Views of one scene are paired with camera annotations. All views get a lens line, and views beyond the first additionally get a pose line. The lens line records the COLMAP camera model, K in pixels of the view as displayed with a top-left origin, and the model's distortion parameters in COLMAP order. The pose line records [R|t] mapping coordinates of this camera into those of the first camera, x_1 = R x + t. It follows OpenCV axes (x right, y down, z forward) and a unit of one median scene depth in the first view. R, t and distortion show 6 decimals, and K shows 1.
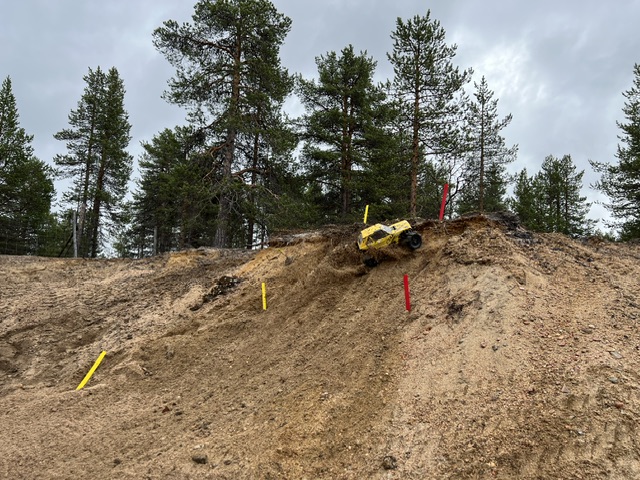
lens RADIAL K [[482.9, 0, 316.6], [0, 482.9, 237.8], [0, 0, 1]] dist [0.048934, -0.055610]
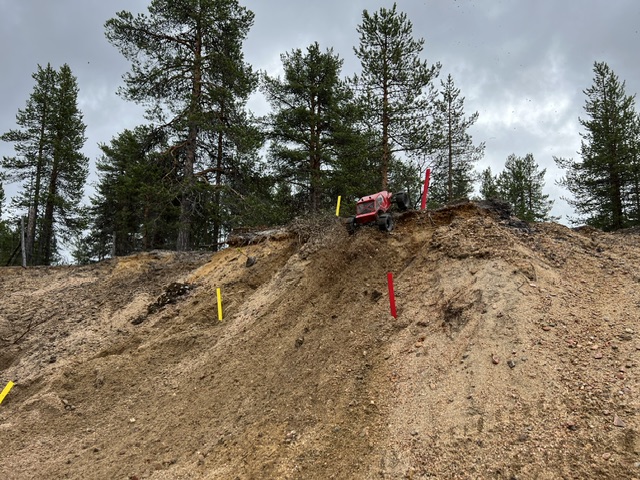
lens RADIAL K [[482.9, 0, 325.3], [0, 482.9, 237.6], [0, 0, 1]] dist [0.048934, -0.055610]
pose [[0.996601, -0.022861, 0.079138, 0.002201], [0.023338, 0.999715, -0.005108, 0.003041], [-0.078999, 0.006938, 0.996851, 0.031797]]
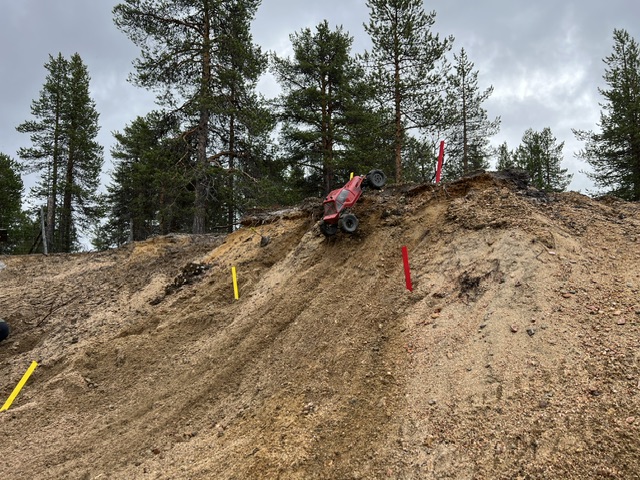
lens RADIAL K [[482.9, 0, 323.2], [0, 482.9, 237.8], [0, 0, 1]] dist [0.048934, -0.055610]
pose [[0.997713, -0.052059, 0.043107, 0.002681], [0.050764, 0.998242, 0.030594, 0.005249], [-0.044624, -0.028336, 0.998602, 0.033039]]
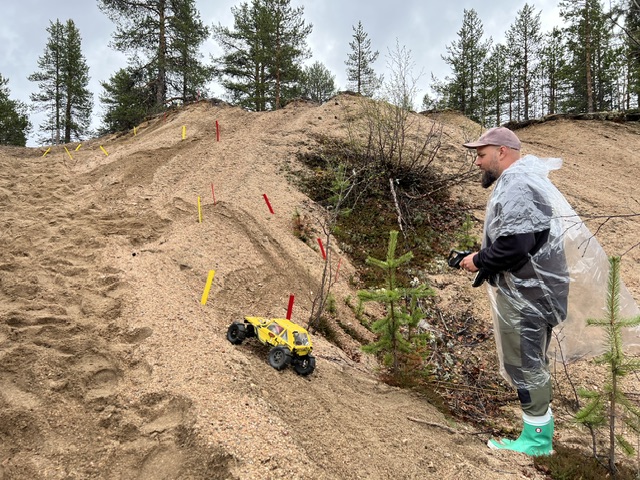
lens RADIAL K [[482.9, 0, 321.1], [0, 482.9, 235.7], [0, 0, 1]] dist [0.048934, -0.055610]
pose [[0.997855, -0.046343, 0.046233, 0.186769], [0.040427, 0.991758, 0.121577, 0.095752], [-0.051487, -0.119447, 0.991505, -0.446235]]
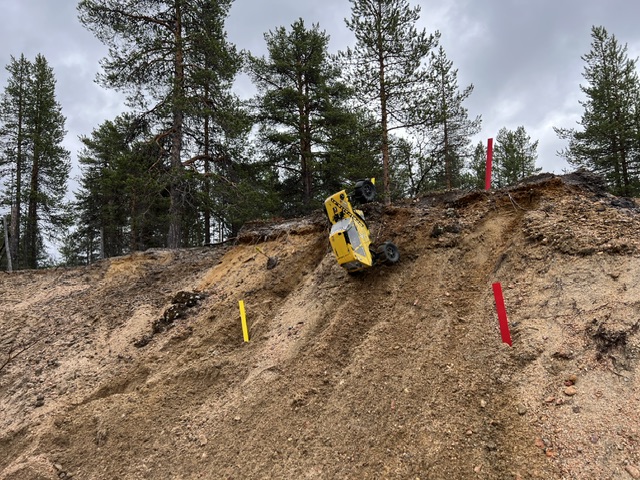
lens RADIAL K [[482.9, 0, 315.6], [0, 482.9, 238.3], [0, 0, 1]] dist [0.048934, -0.055610]
pose [[0.993842, -0.073293, 0.083103, -0.012415], [0.070979, 0.997012, 0.030466, -0.001412], [-0.085087, -0.024380, 0.996075, 0.070186]]
